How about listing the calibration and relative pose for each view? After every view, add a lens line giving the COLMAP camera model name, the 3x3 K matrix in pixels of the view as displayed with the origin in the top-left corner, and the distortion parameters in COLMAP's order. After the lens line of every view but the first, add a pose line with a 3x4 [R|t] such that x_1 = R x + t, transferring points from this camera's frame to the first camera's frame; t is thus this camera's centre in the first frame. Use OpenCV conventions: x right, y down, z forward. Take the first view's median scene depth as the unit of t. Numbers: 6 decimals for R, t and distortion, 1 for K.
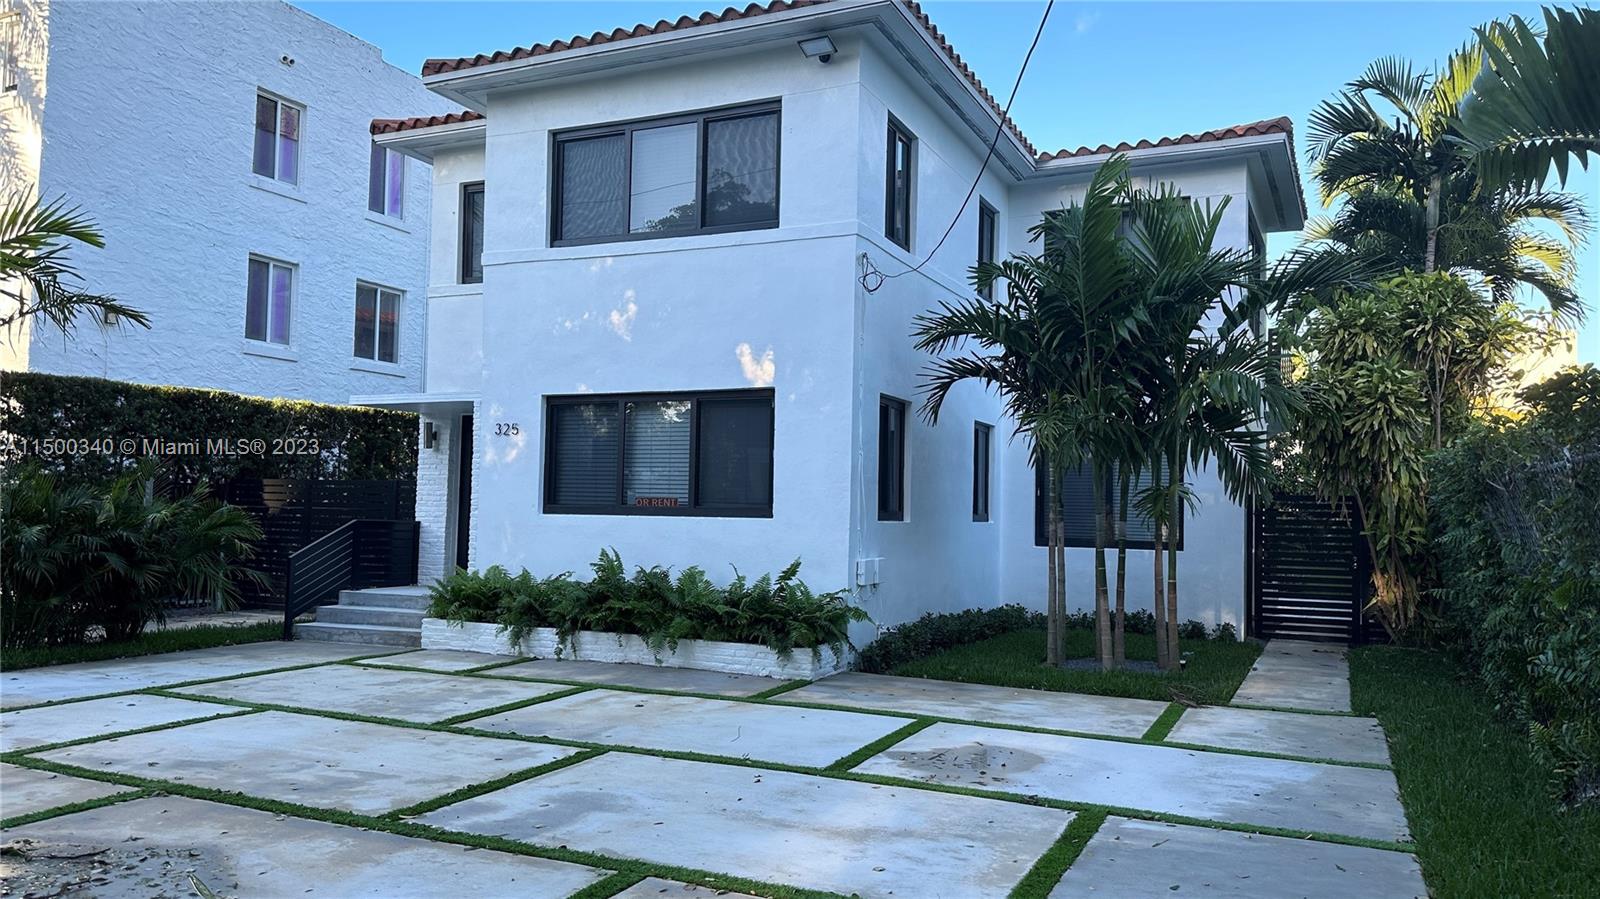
lens RADIAL K [[1090.9, 0, 855.2], [0, 1090.9, 455.2], [0, 0, 1]] dist [0.099993, -0.142805]
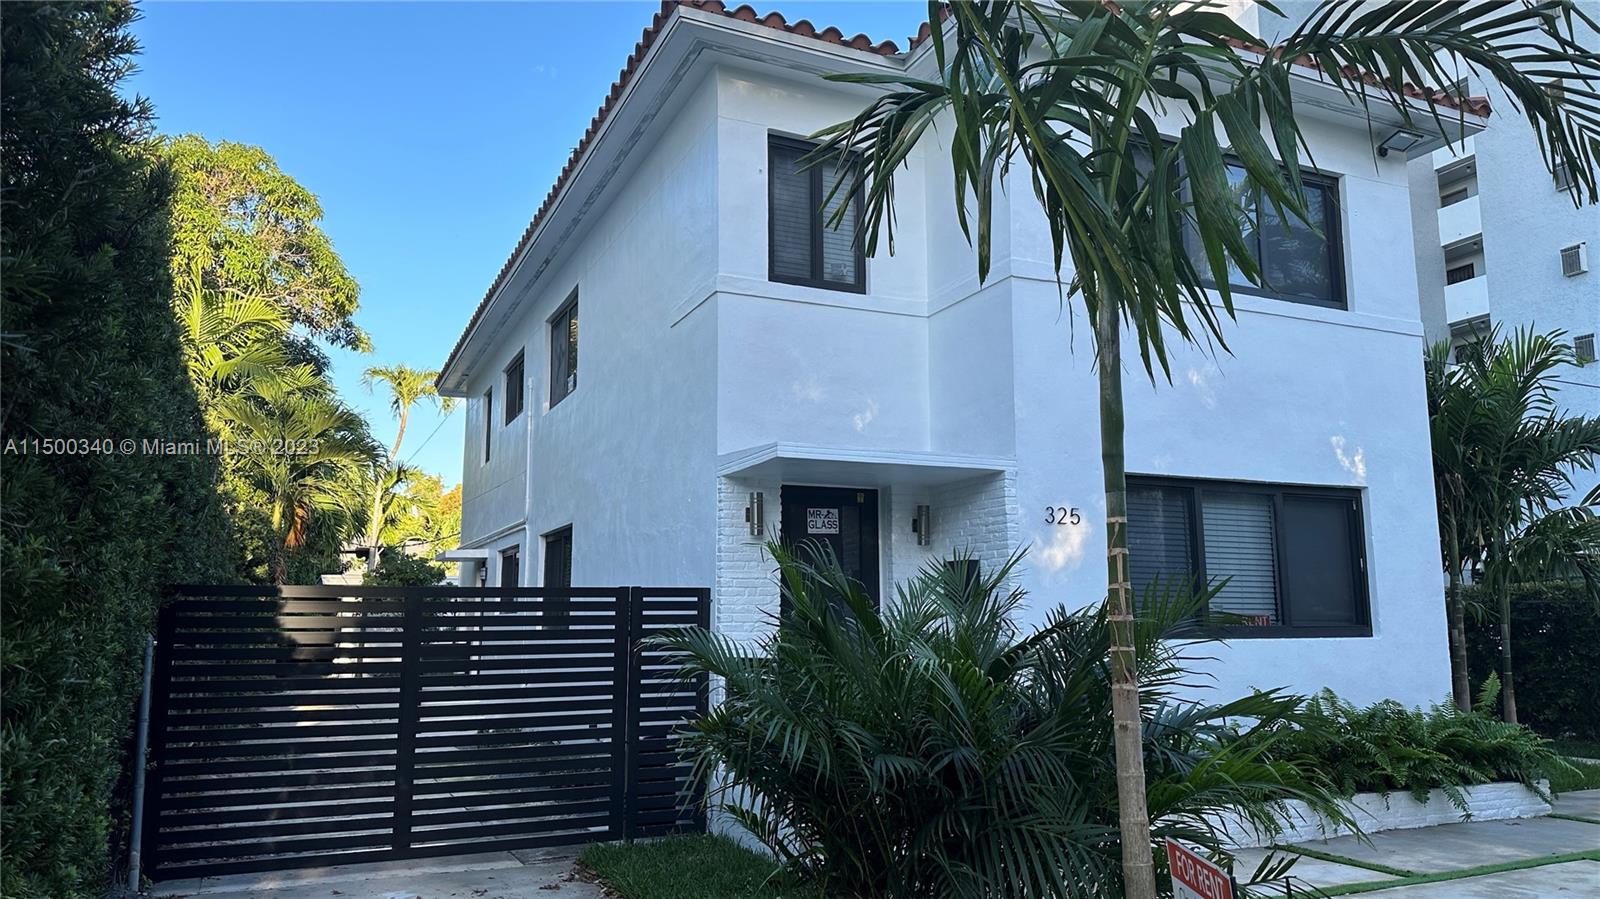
lens RADIAL K [[1090.9, 0, 855.2], [0, 1090.9, 455.2], [0, 0, 1]] dist [0.099993, -0.142805]
pose [[0.646645, 0.088780, 0.757607, -0.990149], [-0.026988, 0.995245, -0.093593, 0.006471], [-0.762314, 0.040075, 0.645966, 0.710112]]
